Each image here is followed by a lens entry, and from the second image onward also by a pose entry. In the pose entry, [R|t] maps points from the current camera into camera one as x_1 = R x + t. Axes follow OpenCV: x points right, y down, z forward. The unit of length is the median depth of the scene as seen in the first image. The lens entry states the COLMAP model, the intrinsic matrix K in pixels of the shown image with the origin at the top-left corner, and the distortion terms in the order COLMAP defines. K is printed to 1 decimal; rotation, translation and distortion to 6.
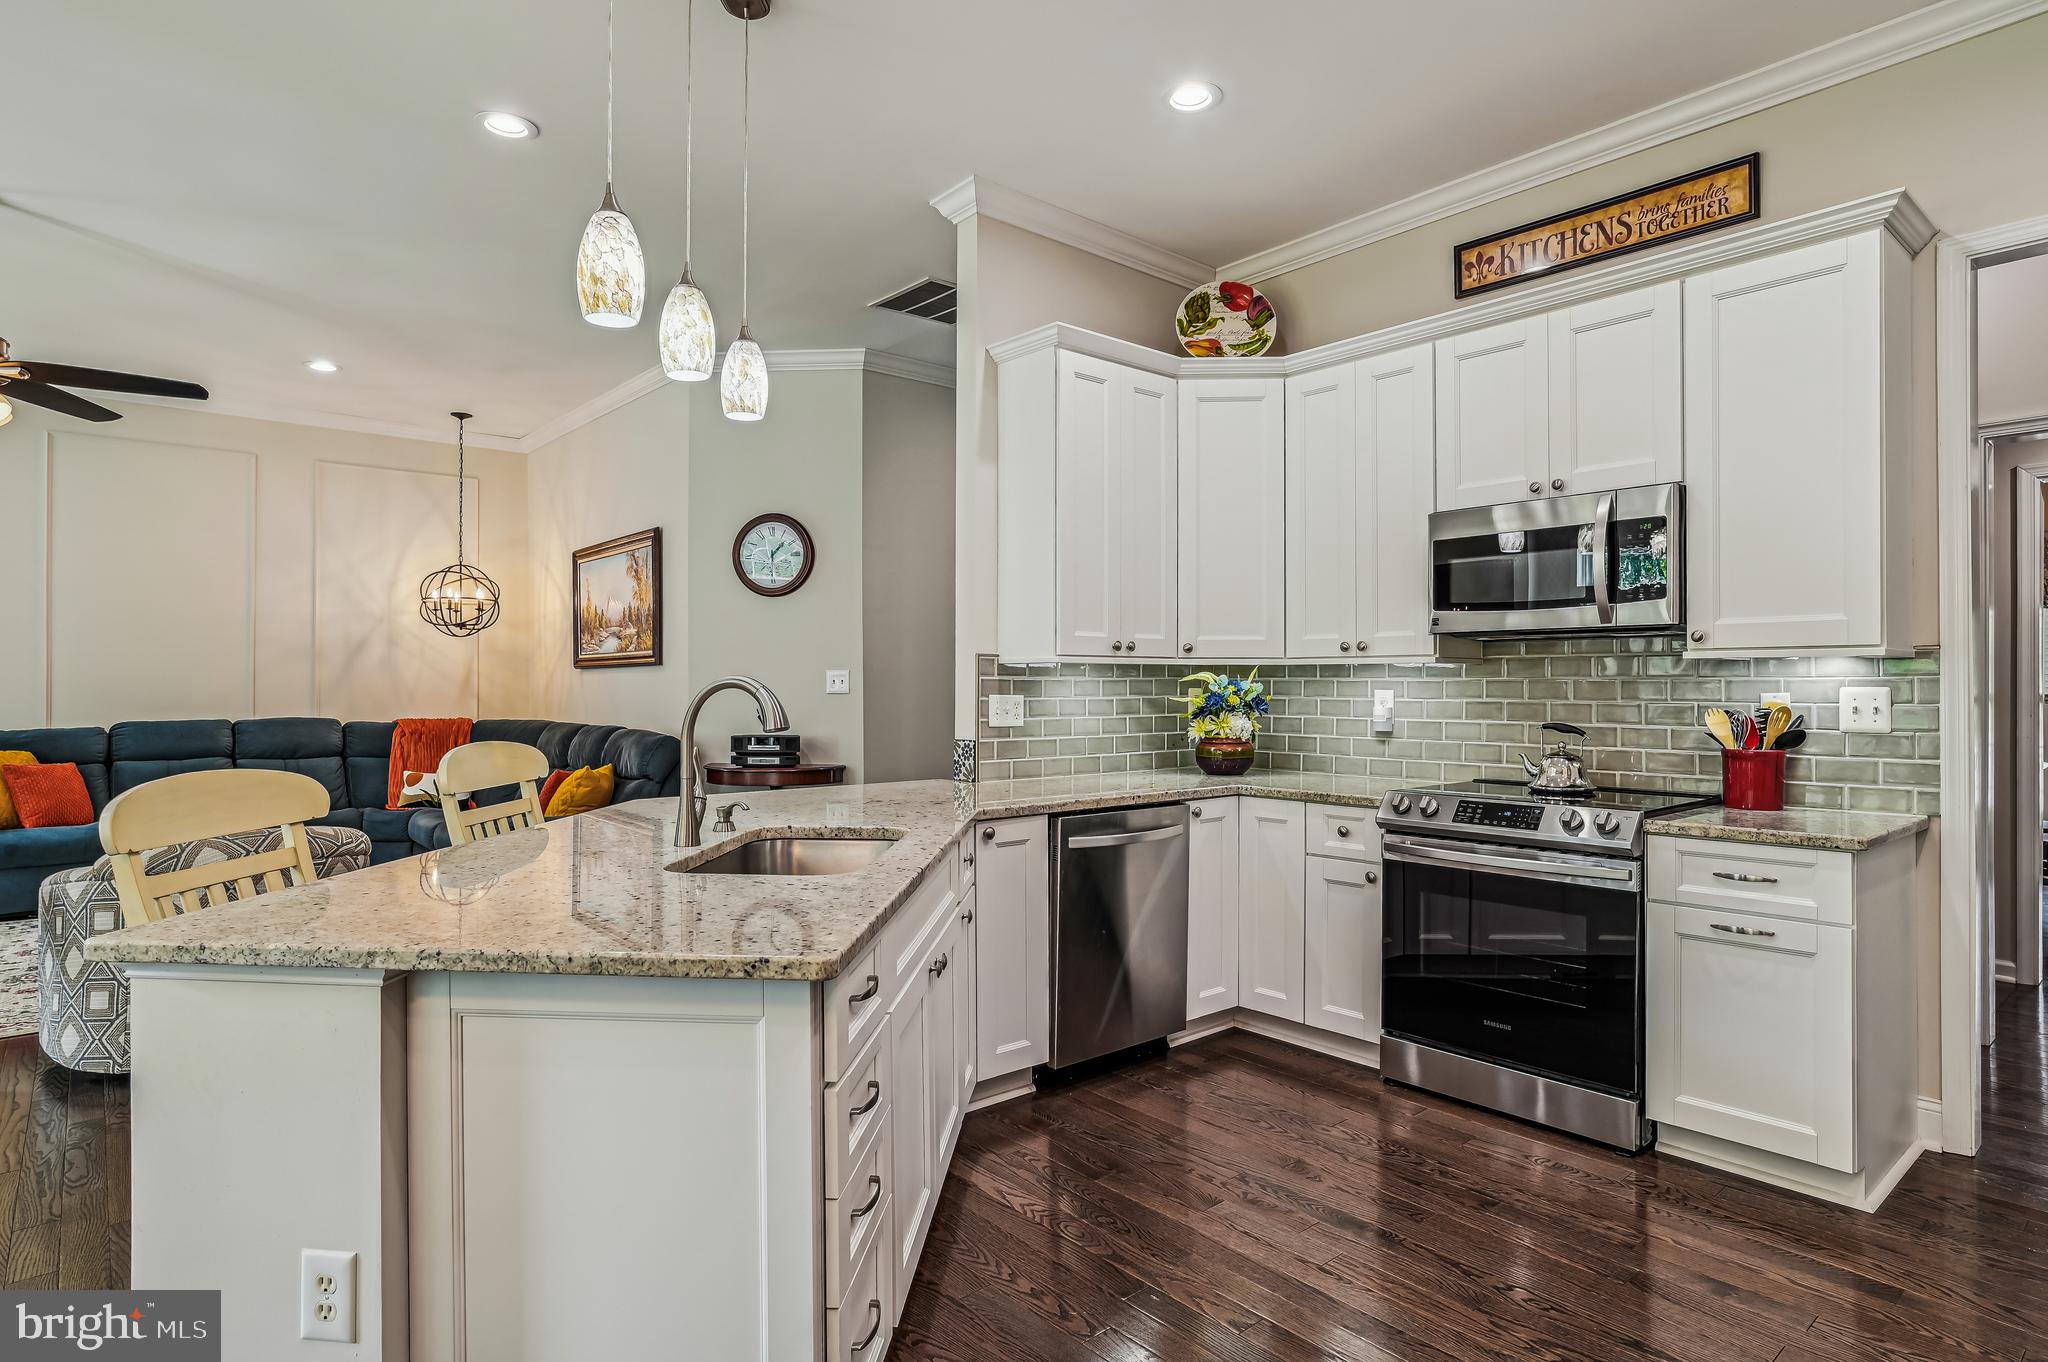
lens RADIAL K [[1100.1, 0, 1019.8], [0, 1100.1, 683.0], [0, 0, 1]] dist [-0.041849, 0.030113]
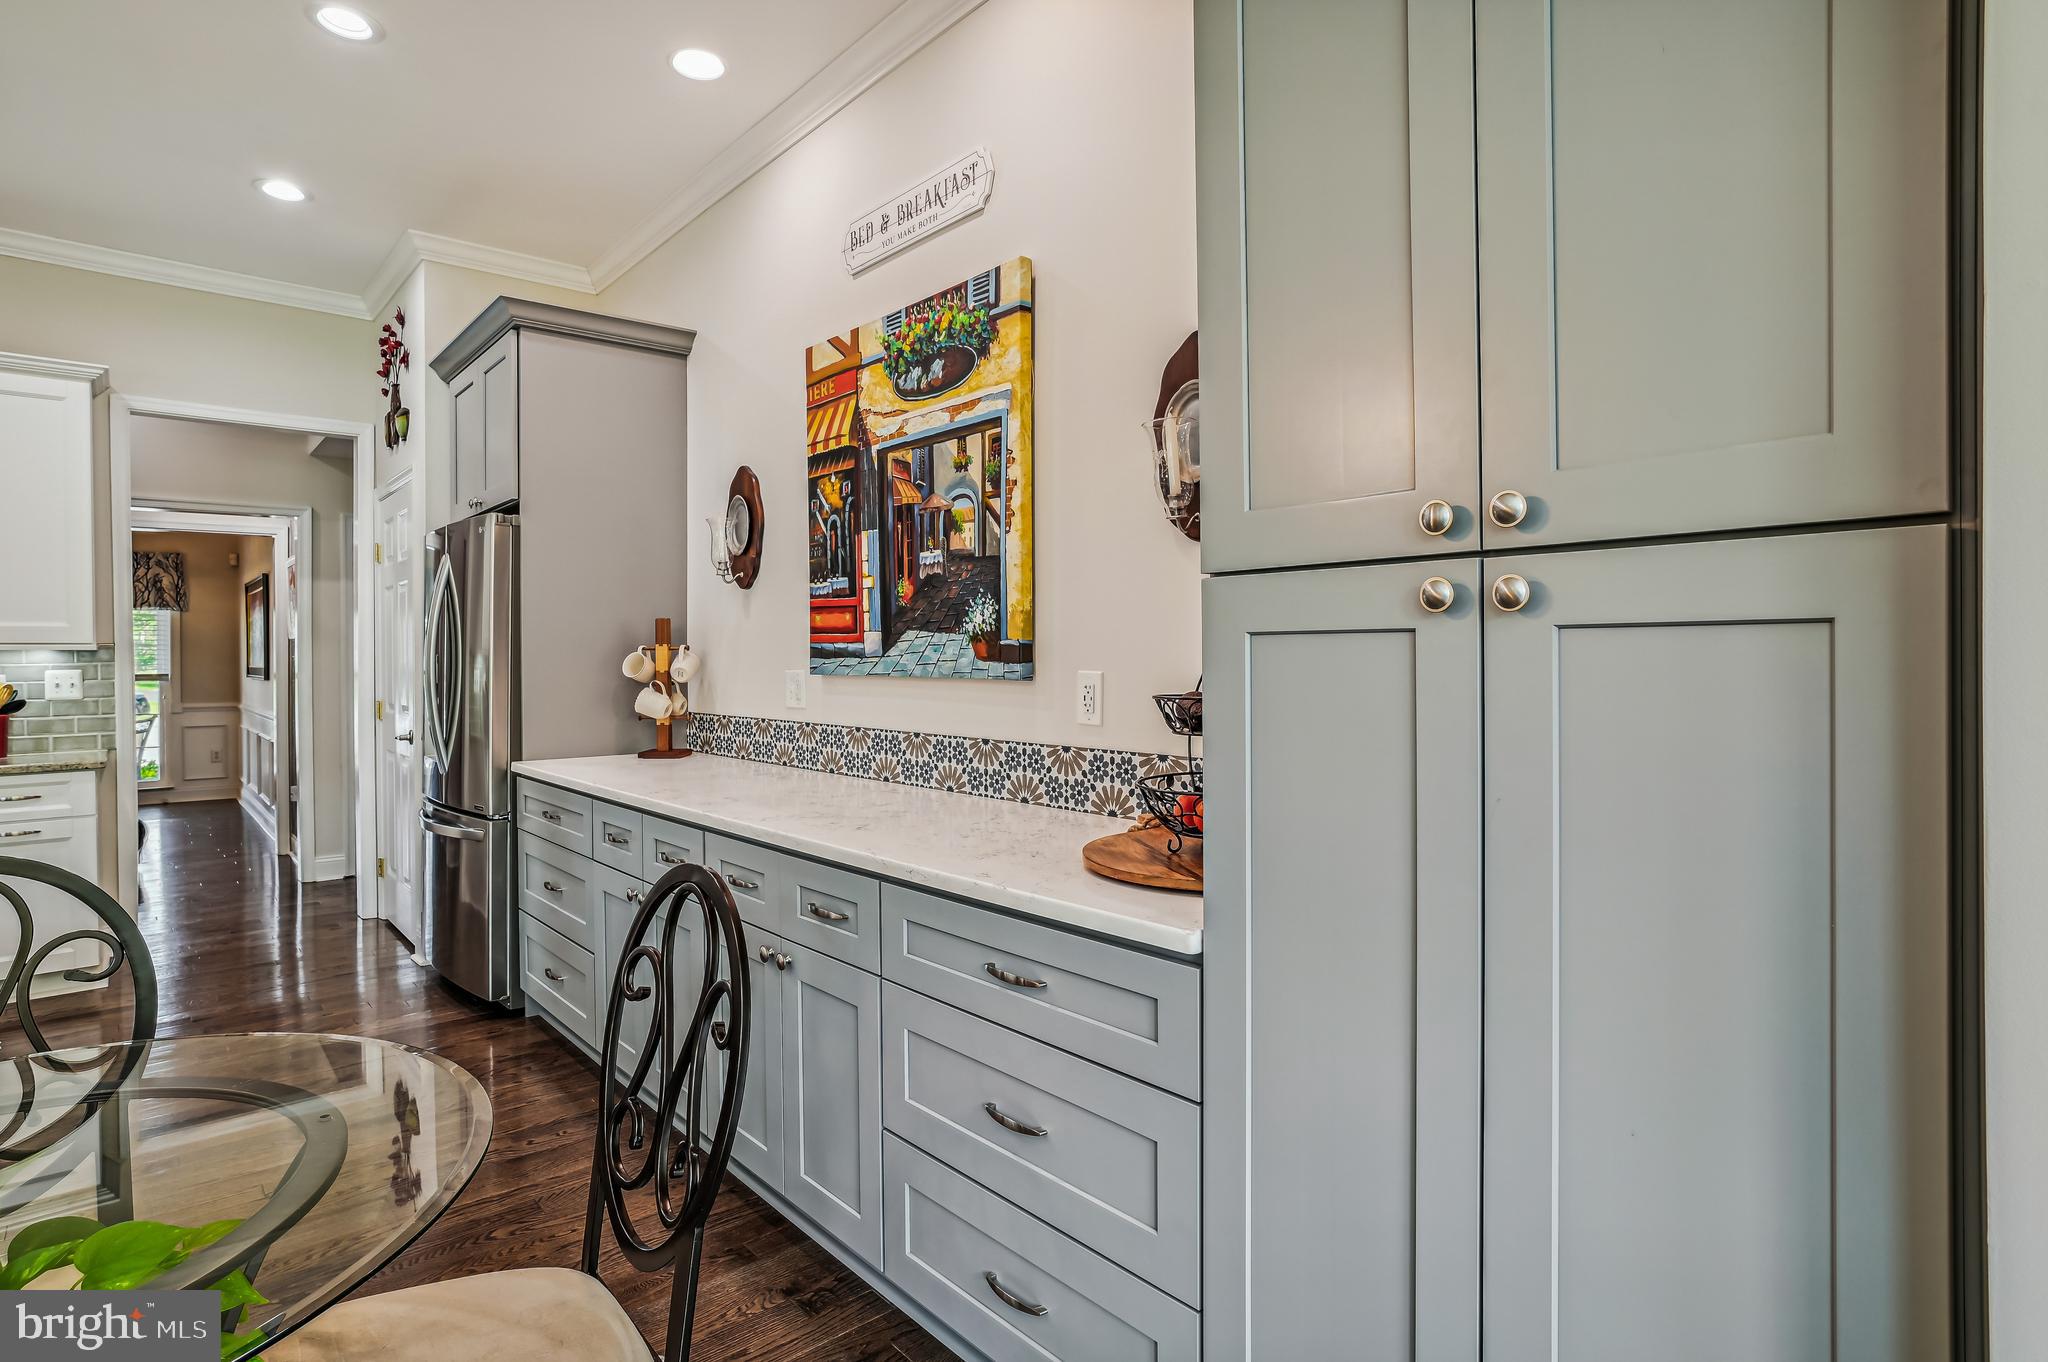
lens RADIAL K [[1085.9, 0, 1017.9], [0, 1085.9, 653.6], [0, 0, 1]] dist [-0.037018, 0.025938]
pose [[0.004477, 0.004102, 0.999982, -0.597640], [0.010530, 0.999936, -0.004149, 0.000926], [-0.999935, 0.010548, 0.004433, -0.286302]]
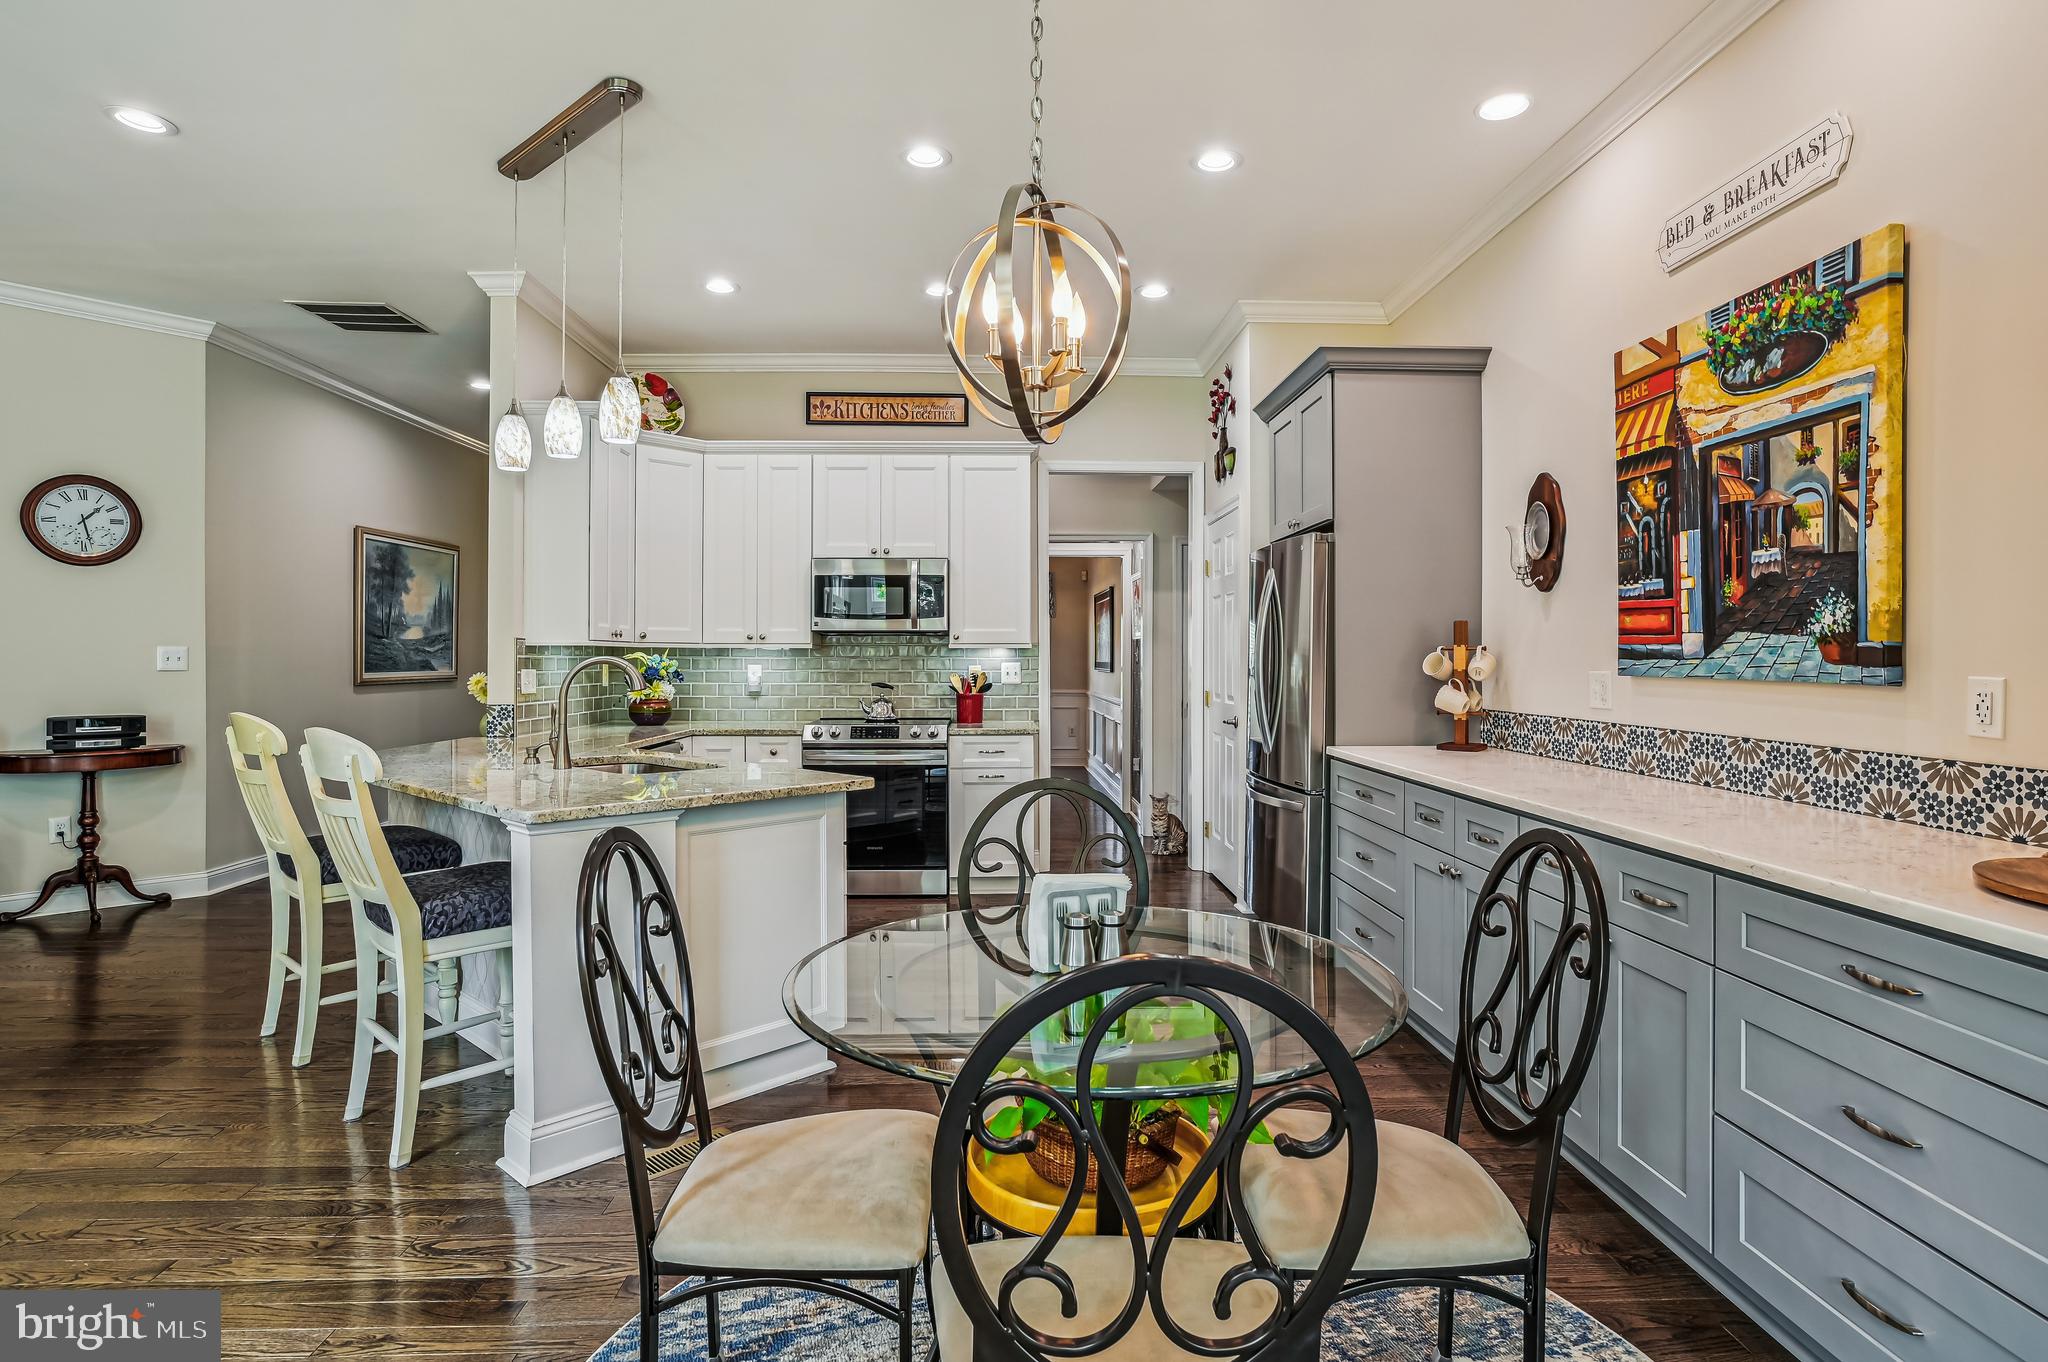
lens RADIAL K [[1085.9, 0, 1017.9], [0, 1085.9, 653.6], [0, 0, 1]] dist [-0.037018, 0.025938]
pose [[0.623899, 0.005541, 0.781486, -0.728484], [-0.000520, 0.999978, -0.006676, 0.000615], [-0.781505, 0.003759, 0.623888, -0.278864]]
